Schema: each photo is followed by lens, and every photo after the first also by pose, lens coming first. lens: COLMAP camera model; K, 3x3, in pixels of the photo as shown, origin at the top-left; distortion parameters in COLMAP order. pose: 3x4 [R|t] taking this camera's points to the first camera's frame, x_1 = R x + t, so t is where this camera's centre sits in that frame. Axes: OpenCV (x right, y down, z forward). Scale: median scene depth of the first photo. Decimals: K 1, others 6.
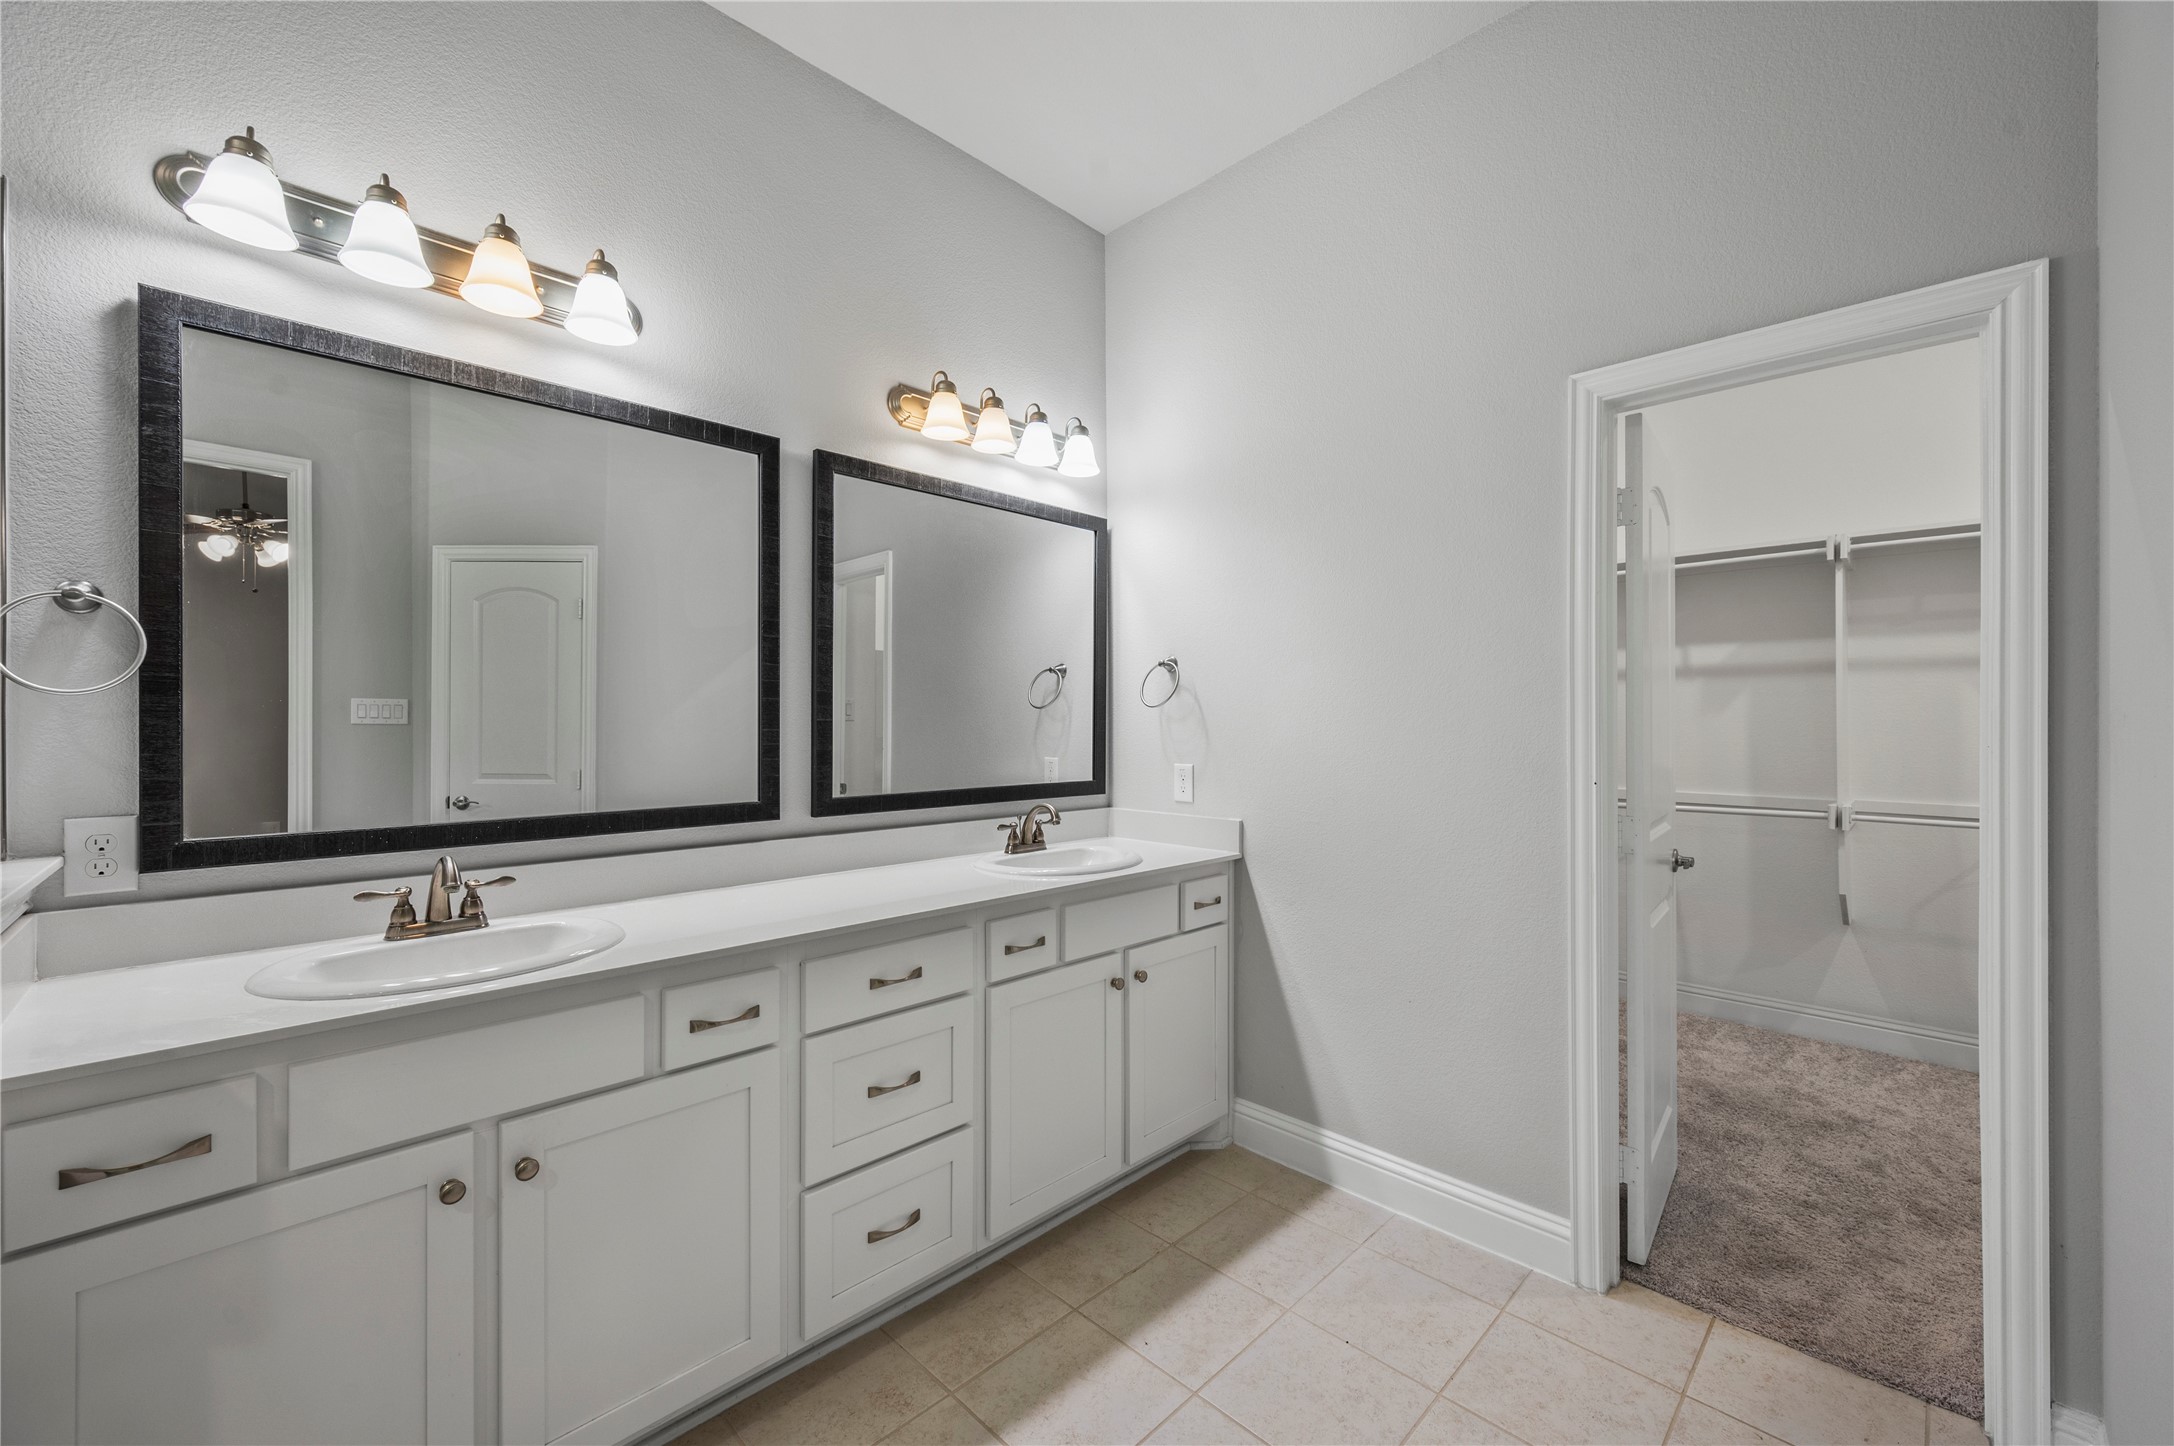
lens RADIAL K [[876.1, 0, 1100.0], [0, 876.1, 721.7], [0, 0, 1]] dist [-0.001186, 0.000948]
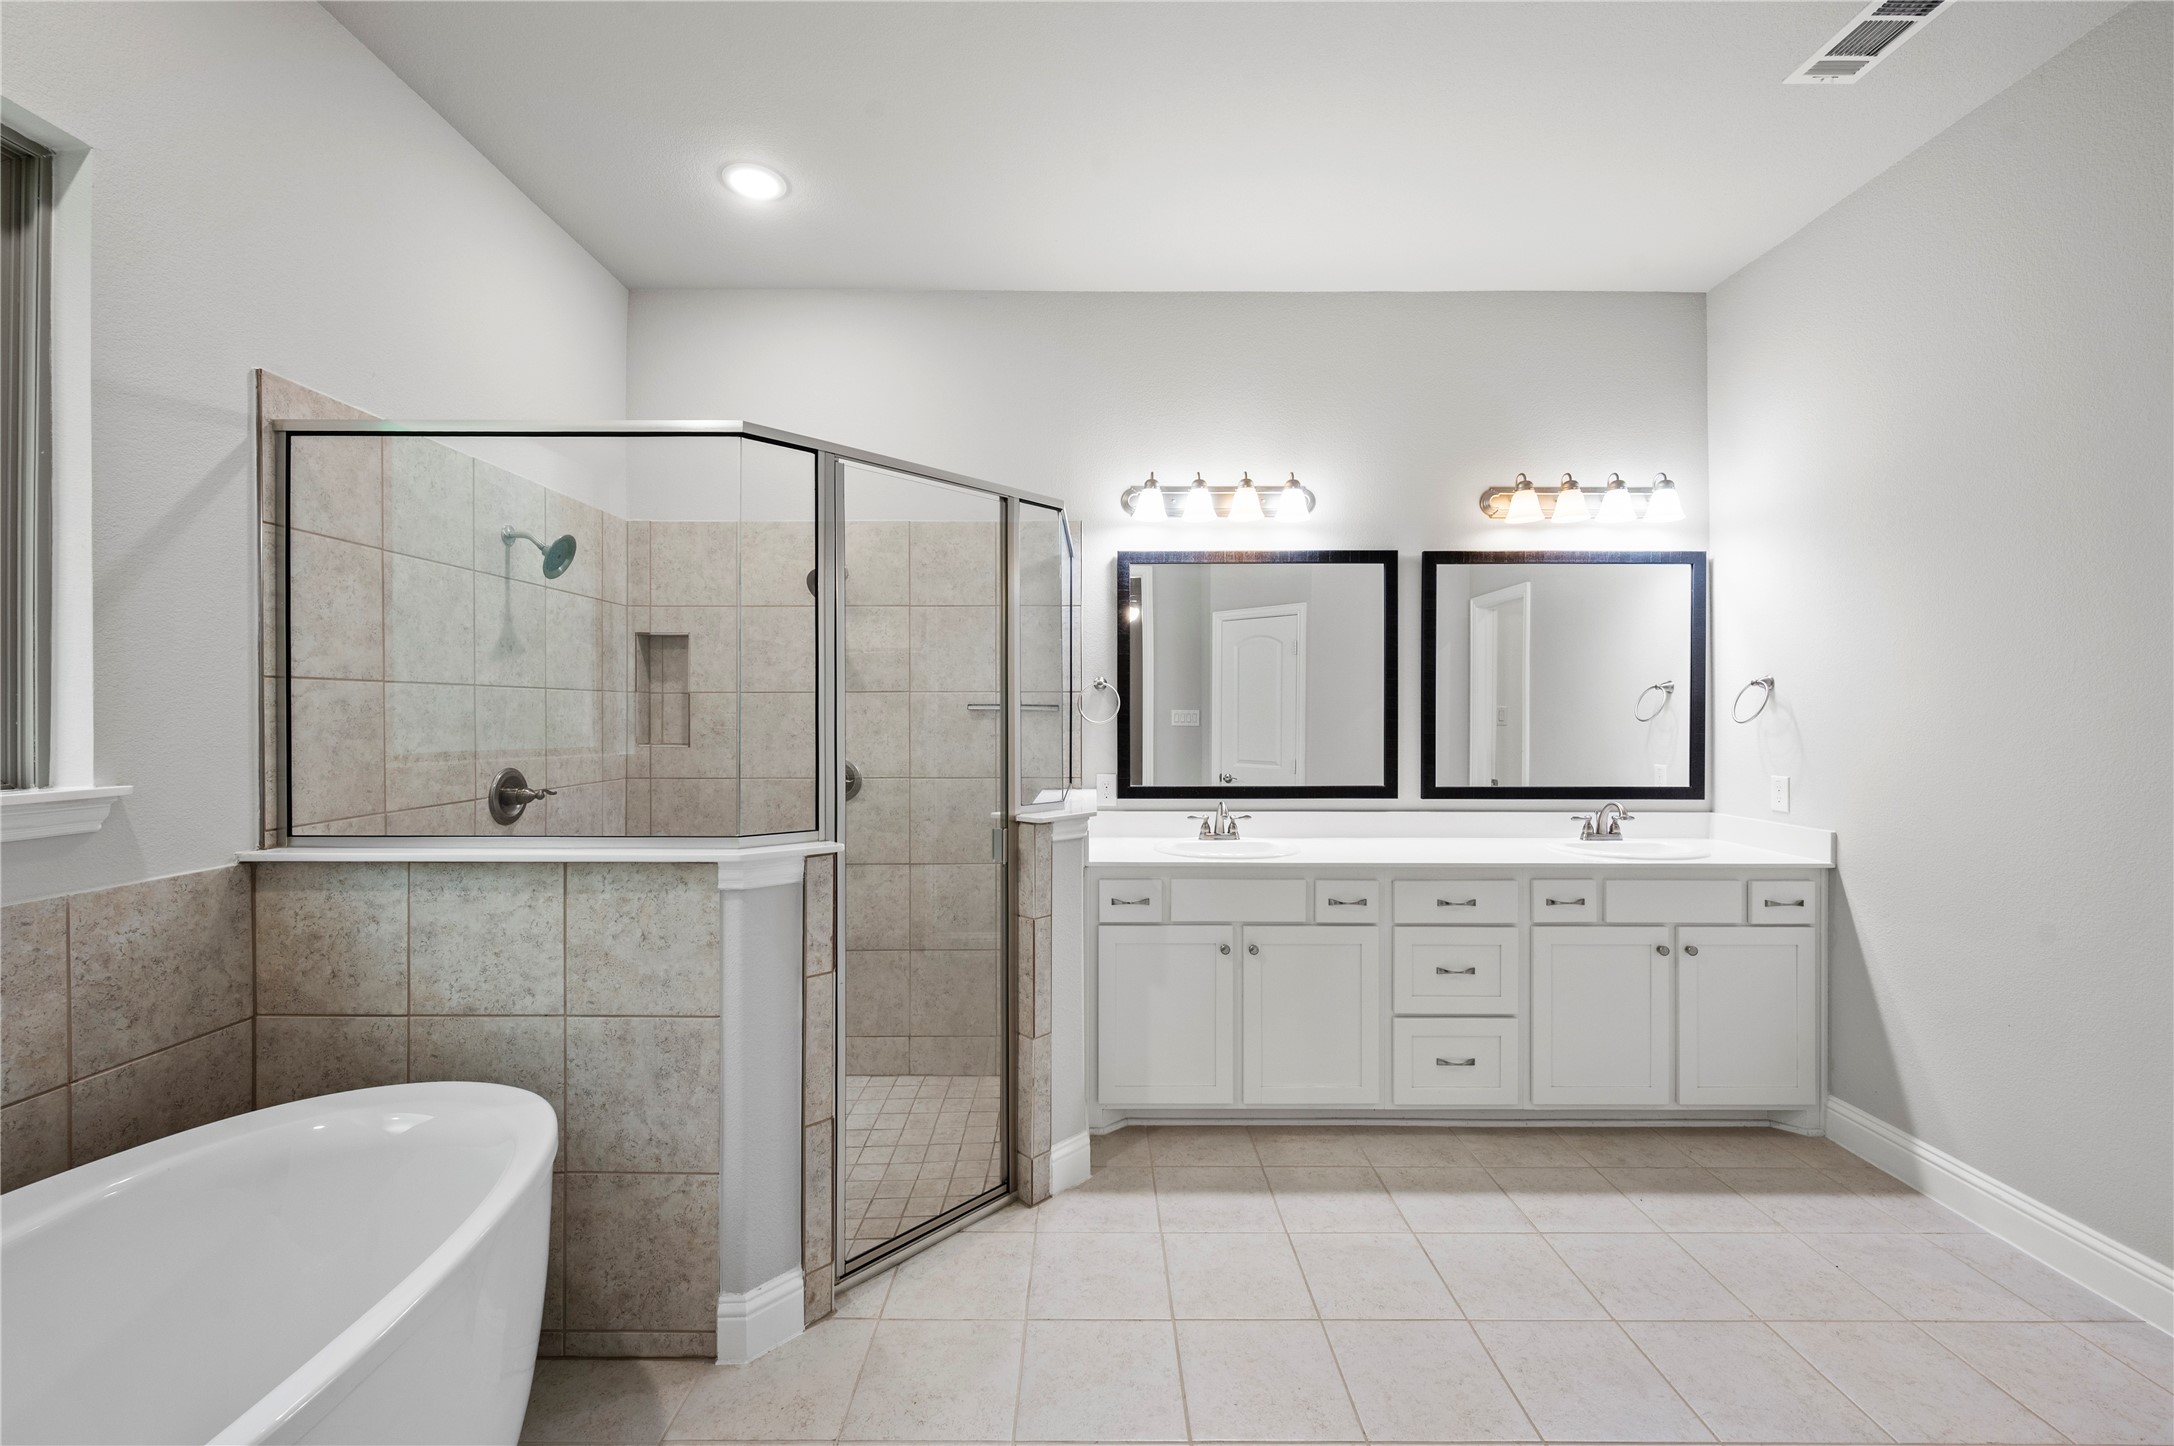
lens RADIAL K [[876.1, 0, 1093.8], [0, 876.1, 716.7], [0, 0, 1]] dist [-0.001186, 0.000948]
pose [[0.711058, 0.001061, -0.703133, 0.332316], [-0.000531, 0.999999, 0.000971, -0.032627], [0.703134, -0.000317, 0.711058, -0.462259]]
